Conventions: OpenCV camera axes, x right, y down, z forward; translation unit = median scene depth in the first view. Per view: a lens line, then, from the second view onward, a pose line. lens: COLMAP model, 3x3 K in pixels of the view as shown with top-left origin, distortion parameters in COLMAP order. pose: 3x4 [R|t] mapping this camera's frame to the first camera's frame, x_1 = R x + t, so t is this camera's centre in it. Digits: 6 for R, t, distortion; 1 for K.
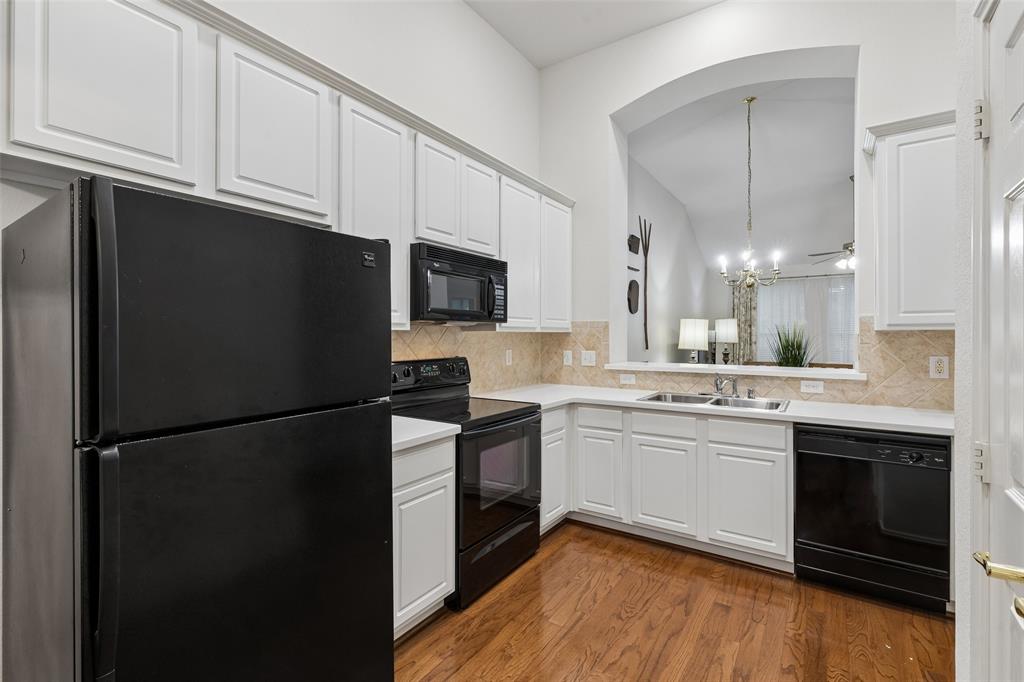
lens RADIAL K [[459.3, 0, 509.2], [0, 459.3, 336.8], [0, 0, 1]] dist [0.002896, -0.000381]
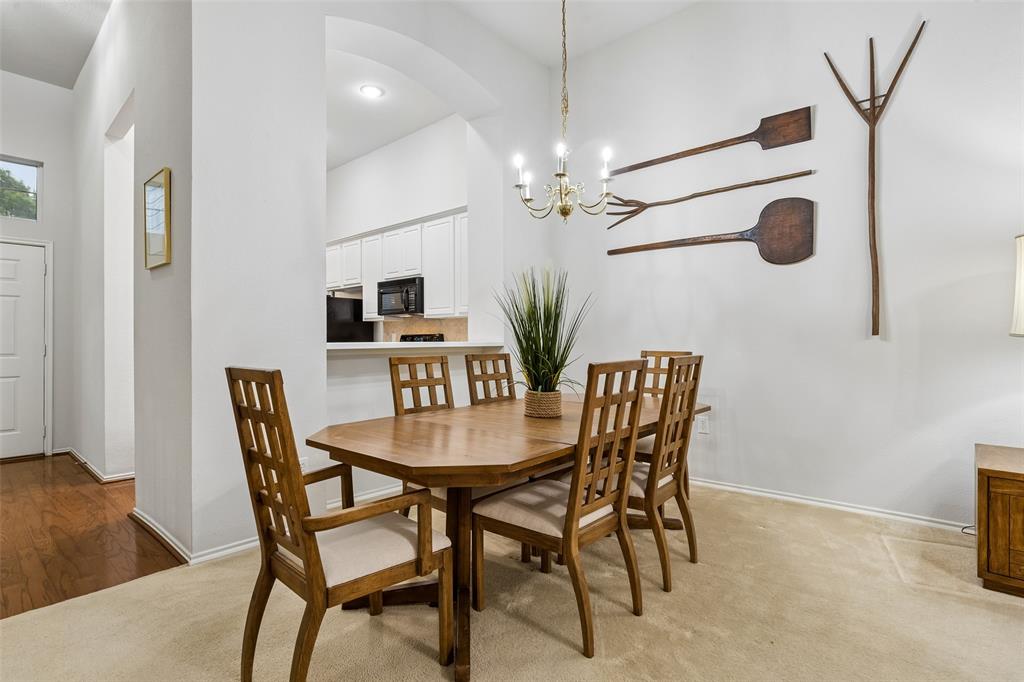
lens RADIAL K [[495.9, 0, 512.0], [0, 495.9, 341.0], [0, 0, 1]] dist [-0.015591, -0.000042]
pose [[-0.125643, 0.003882, -0.992068, 1.799987], [0.001729, 0.999992, 0.003694, 0.070448], [0.992074, -0.001251, -0.125648, 1.607715]]
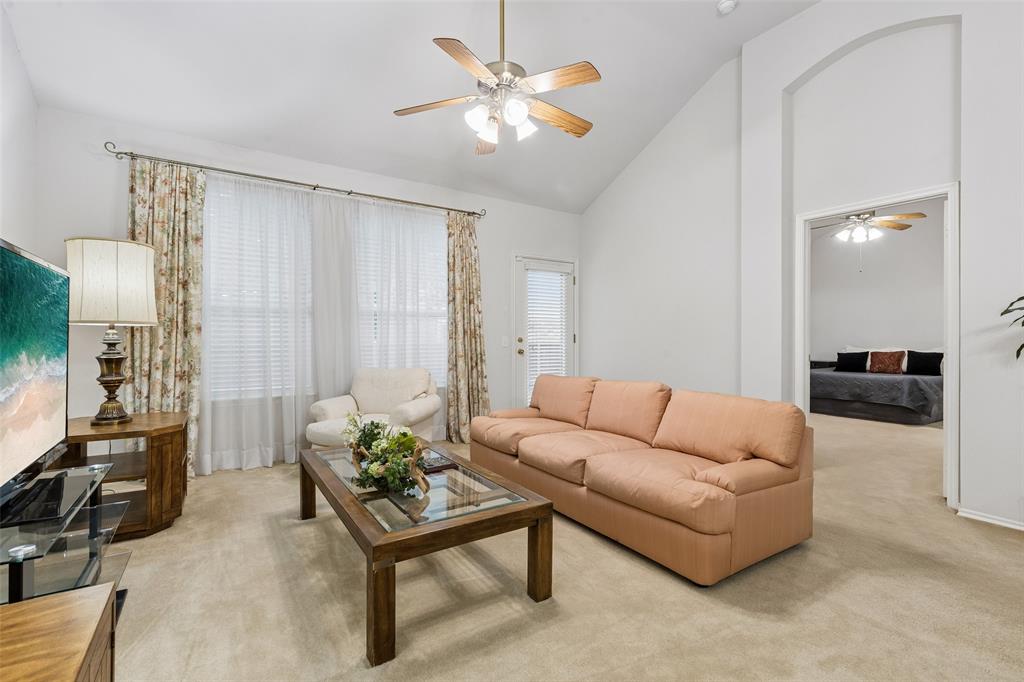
lens RADIAL K [[460.0, 0, 509.0], [0, 460.0, 340.5], [0, 0, 1]] dist [0.002252, 0.000095]
pose [[0.389273, -0.003340, 0.921116, 0.899058], [0.002483, 0.999994, 0.002577, 0.072904], [-0.921119, 0.001284, 0.389279, 1.956779]]
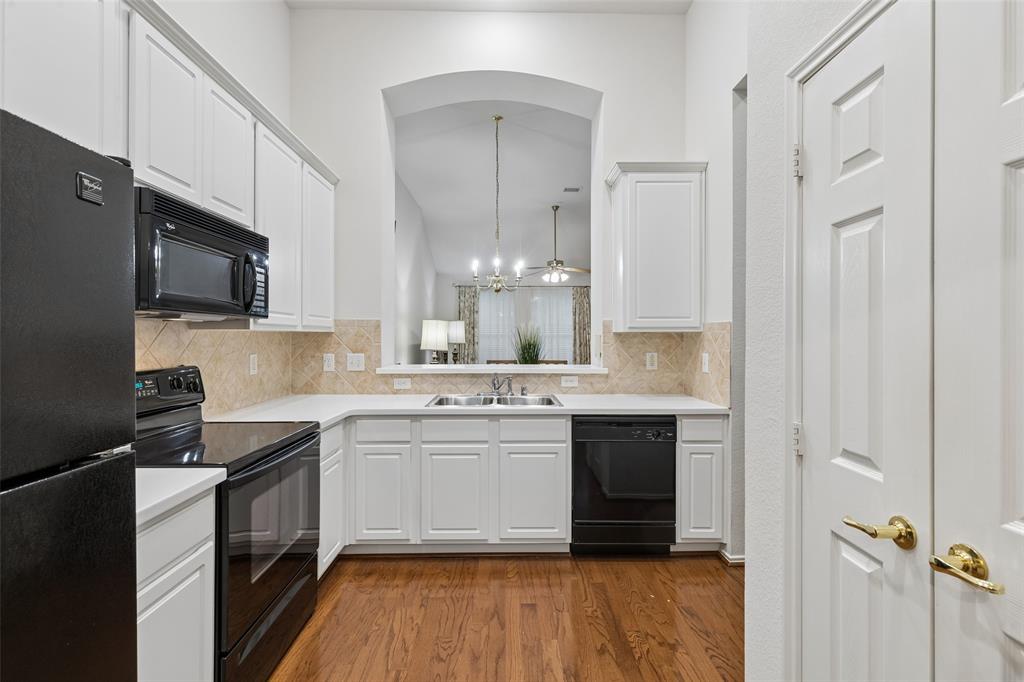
lens RADIAL K [[459.3, 0, 509.2], [0, 459.3, 336.8], [0, 0, 1]] dist [0.002896, -0.000381]
pose [[0.819621, 0.001406, 0.572905, -0.114754], [-0.000107, 0.999997, -0.002301, 0.001125], [-0.572906, 0.001824, 0.819619, 0.158133]]
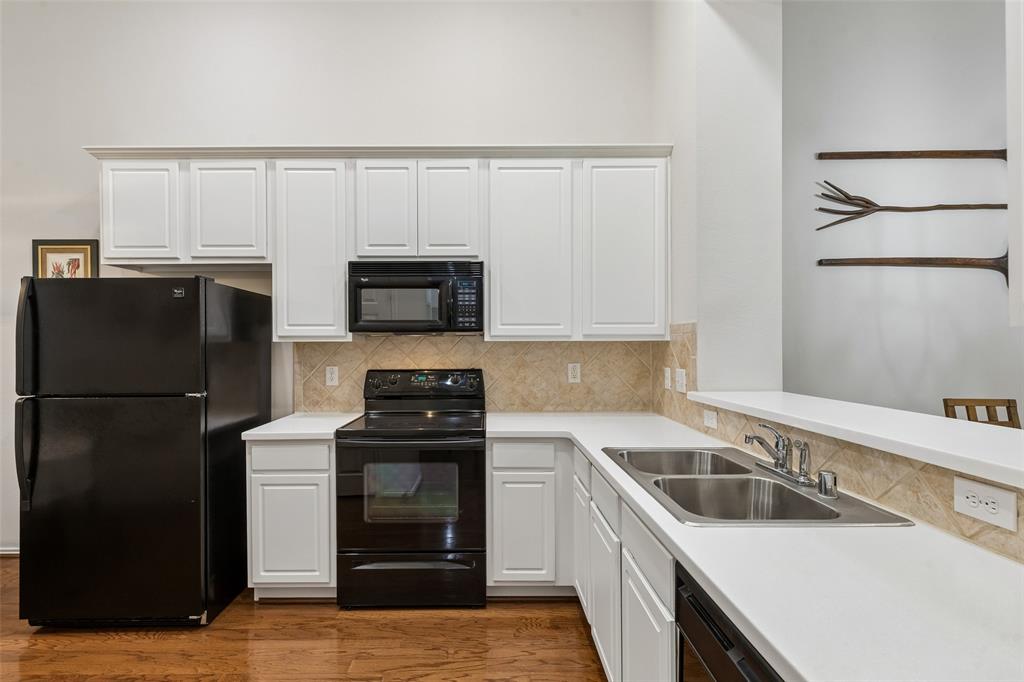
lens RADIAL K [[466.8, 0, 489.7], [0, 466.8, 348.1], [0, 0, 1]] dist [0.000836, 0.000020]
pose [[0.563329, 0.004879, -0.826218, 0.743391], [0.001179, 0.999977, 0.006709, -0.004837], [0.826232, -0.004754, 0.563310, 0.526174]]
